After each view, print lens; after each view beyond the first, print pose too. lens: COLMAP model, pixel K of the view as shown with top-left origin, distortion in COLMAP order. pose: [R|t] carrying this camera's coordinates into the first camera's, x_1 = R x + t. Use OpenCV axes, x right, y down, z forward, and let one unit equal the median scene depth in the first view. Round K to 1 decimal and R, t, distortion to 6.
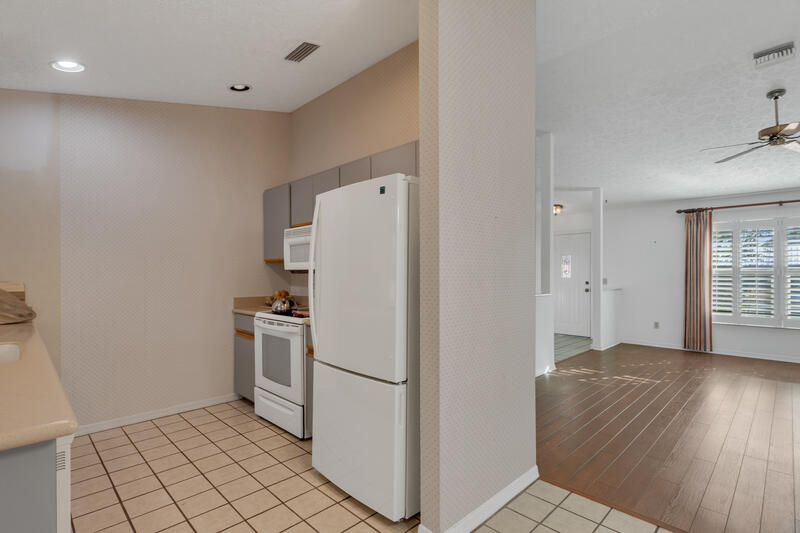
lens RADIAL K [[391.7, 0, 392.9], [0, 391.7, 273.3], [0, 0, 1]] dist [0.006706, 0.000696]
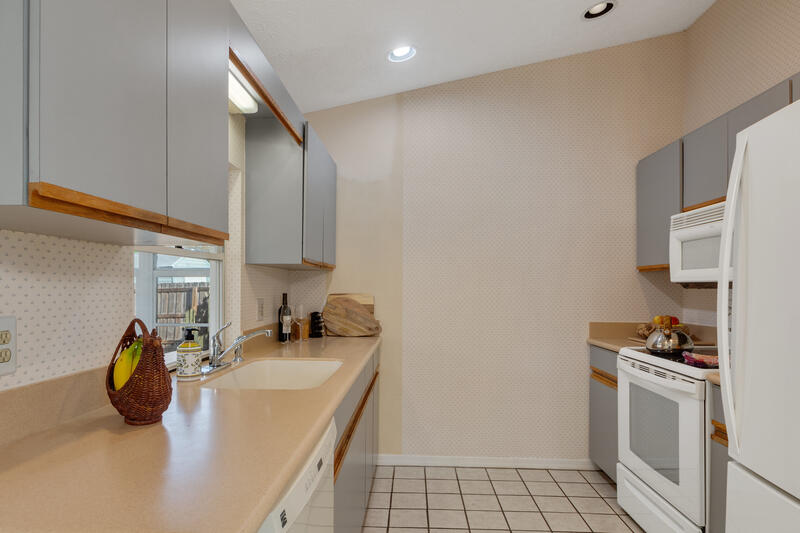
lens RADIAL K [[470.1, 0, 396.2], [0, 470.1, 288.1], [0, 0, 1]] dist [-0.000579, 0.001530]
pose [[0.689657, 0.008316, -0.724089, -0.045303], [-0.005821, 0.999965, 0.005940, -0.001715], [0.724113, 0.000118, 0.689681, 0.204725]]
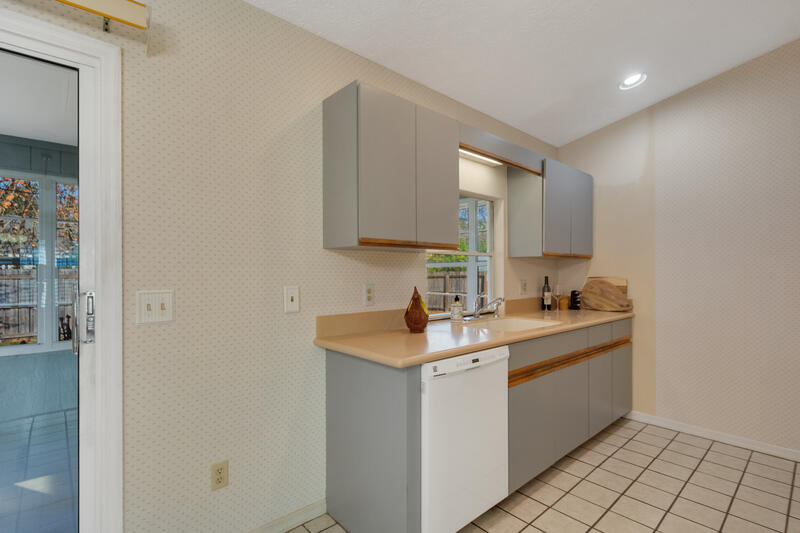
lens RADIAL K [[391.7, 0, 395.2], [0, 391.7, 271.9], [0, 0, 1]] dist [0.006706, 0.000696]
pose [[-0.053484, 0.000823, -0.998568, 0.246200], [0.004391, 0.999990, 0.000589, -0.000043], [0.998559, -0.004354, -0.053487, 0.316825]]
